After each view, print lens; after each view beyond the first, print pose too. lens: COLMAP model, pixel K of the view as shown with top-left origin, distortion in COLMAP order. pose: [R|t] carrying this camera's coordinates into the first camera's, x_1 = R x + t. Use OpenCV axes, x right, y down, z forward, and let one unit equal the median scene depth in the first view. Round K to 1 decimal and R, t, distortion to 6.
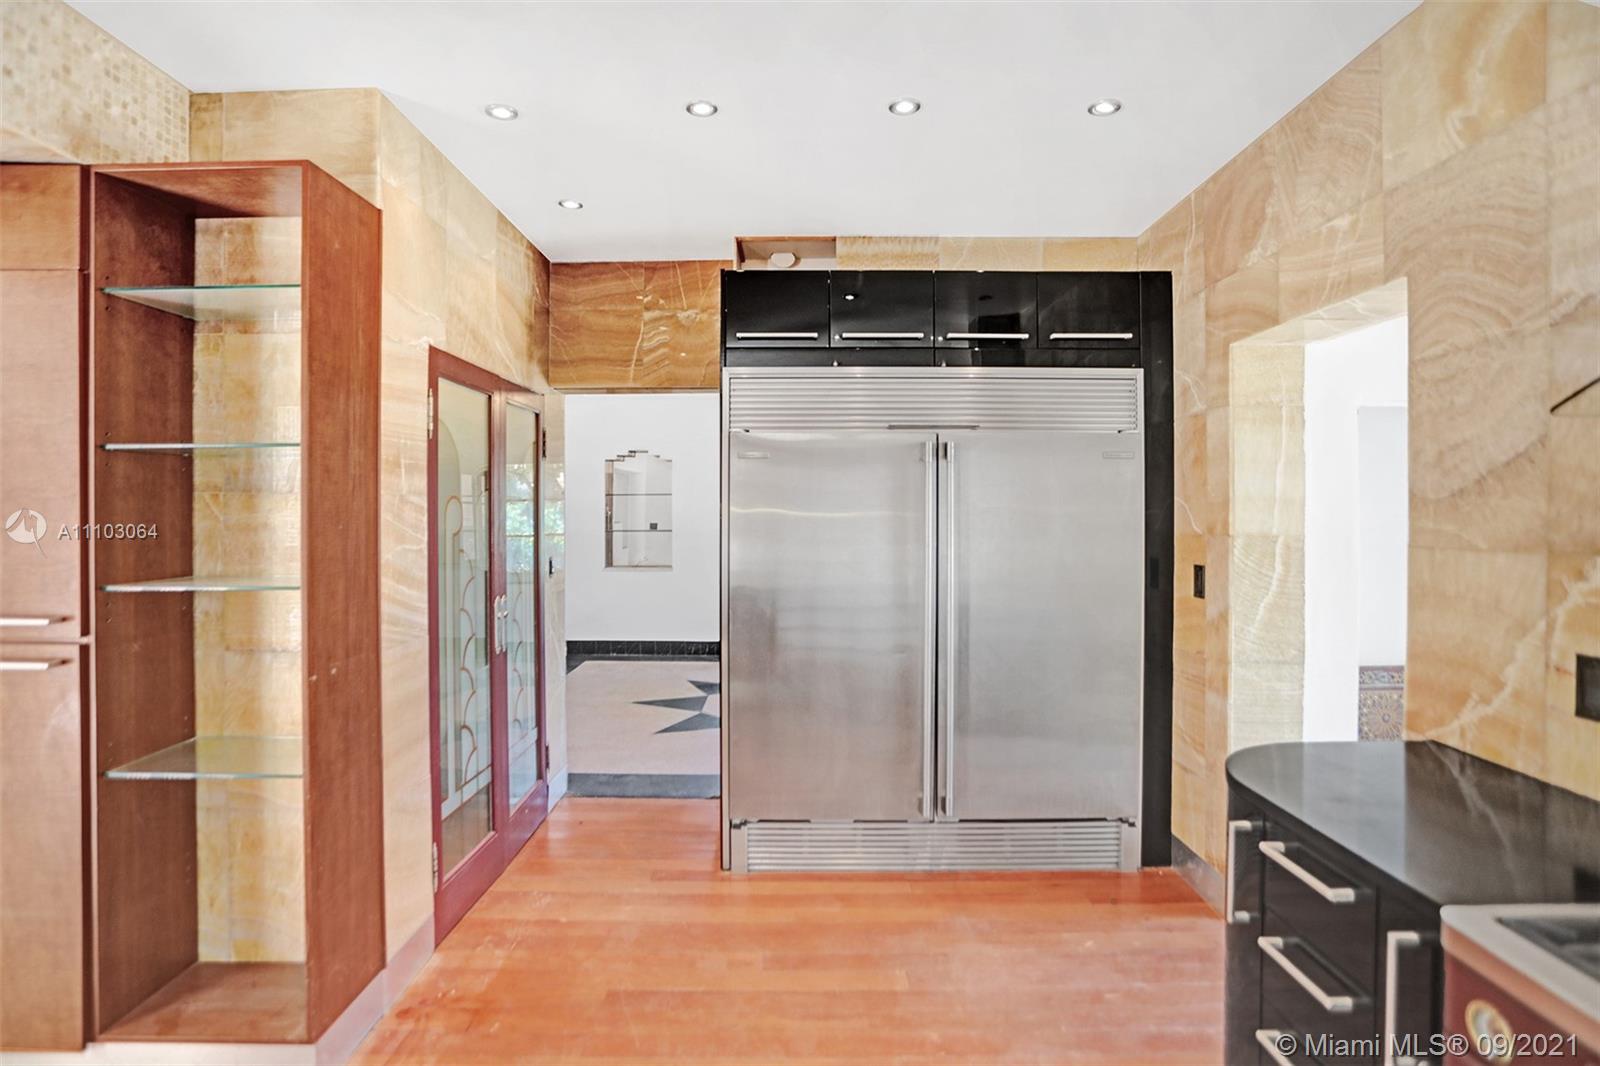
lens RADIAL K [[851.1, 0, 821.2], [0, 851.1, 510.8], [0, 0, 1]] dist [-0.065950, 0.028956]
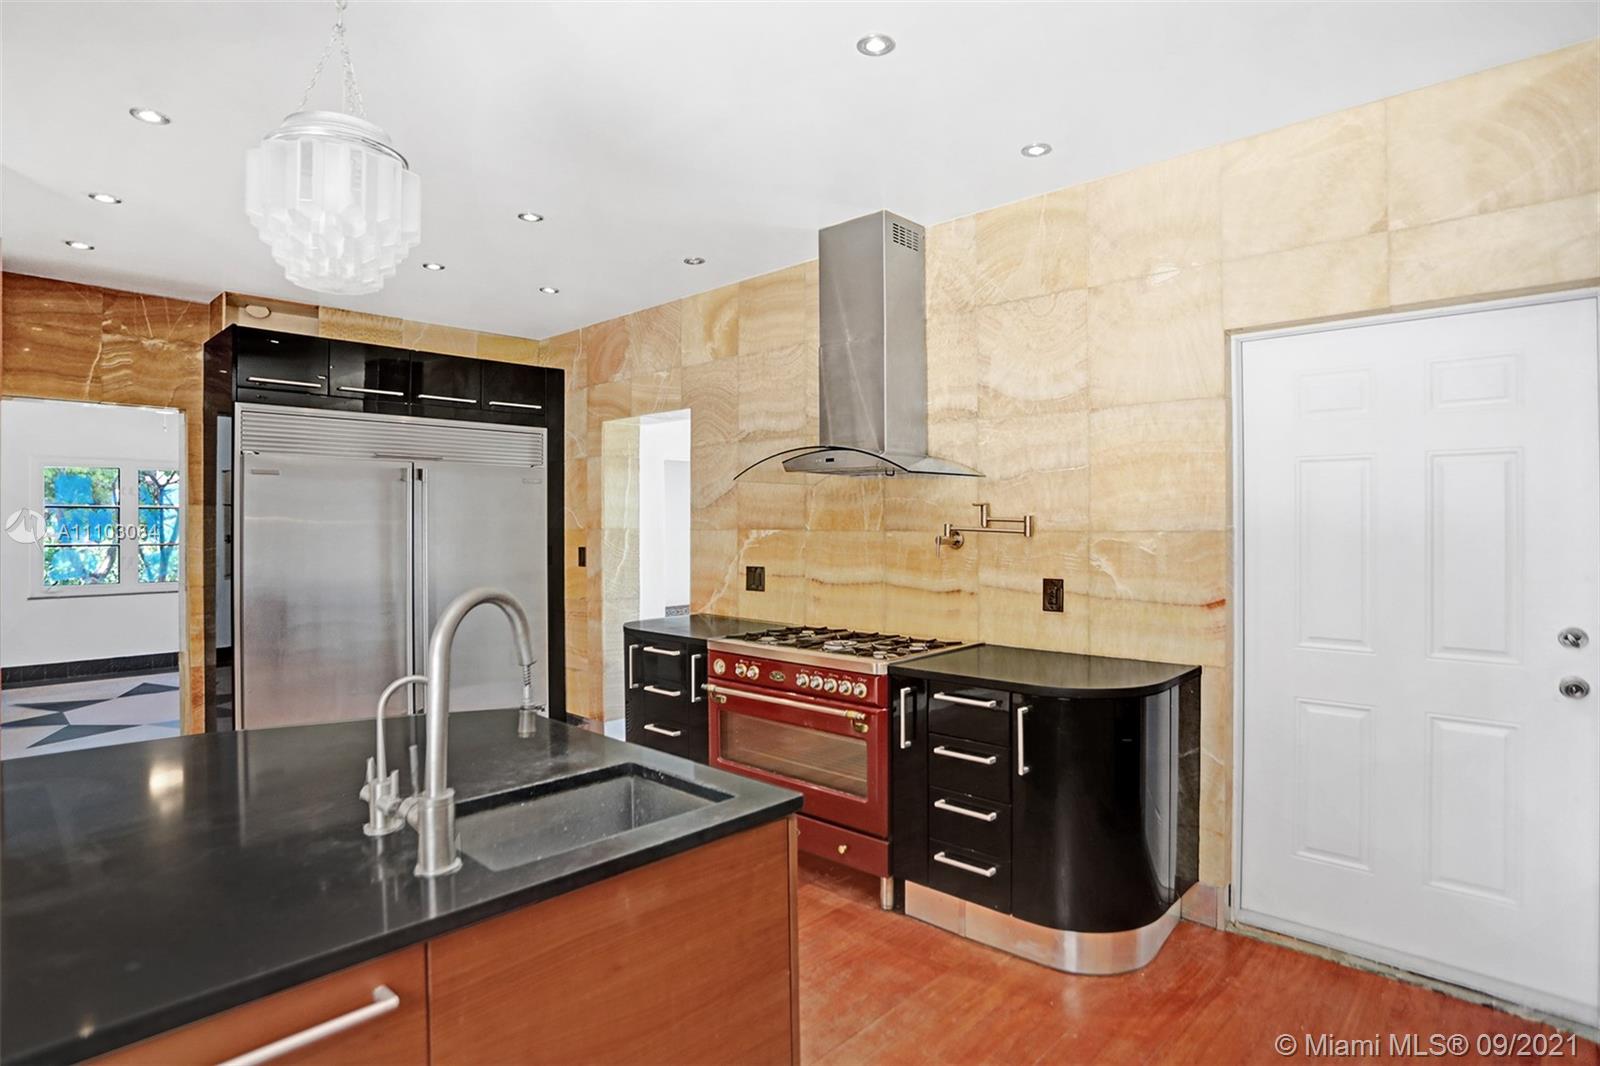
lens RADIAL K [[851.1, 0, 871.0], [0, 851.1, 506.3], [0, 0, 1]] dist [-0.065950, 0.028956]
pose [[0.662785, 0.011006, 0.748729, -0.588356], [0.005620, 0.999791, -0.019672, 0.024096], [-0.748788, 0.017246, 0.662585, -0.759359]]
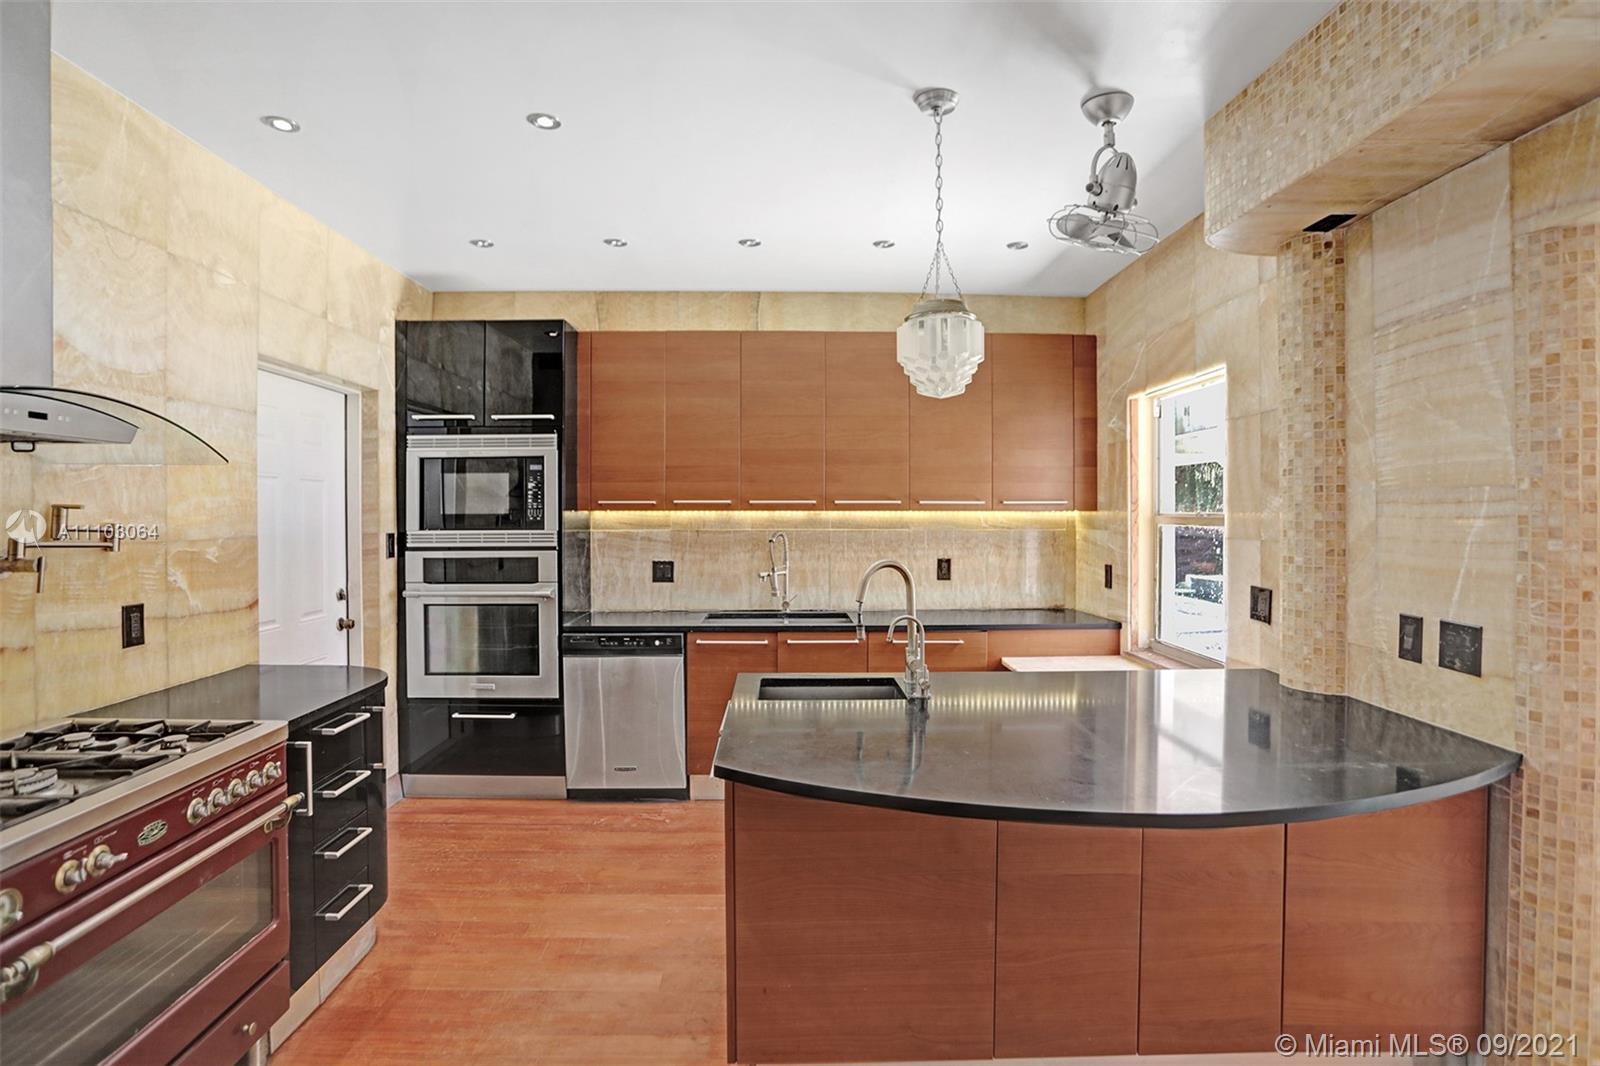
lens RADIAL K [[851.1, 0, 788.6], [0, 851.1, 514.7], [0, 0, 1]] dist [-0.065950, 0.028956]
pose [[-0.999967, 0.001768, 0.007968, -0.193201], [0.001797, 0.999992, 0.003581, 0.000894], [-0.007961, 0.003595, -0.999962, 0.976941]]
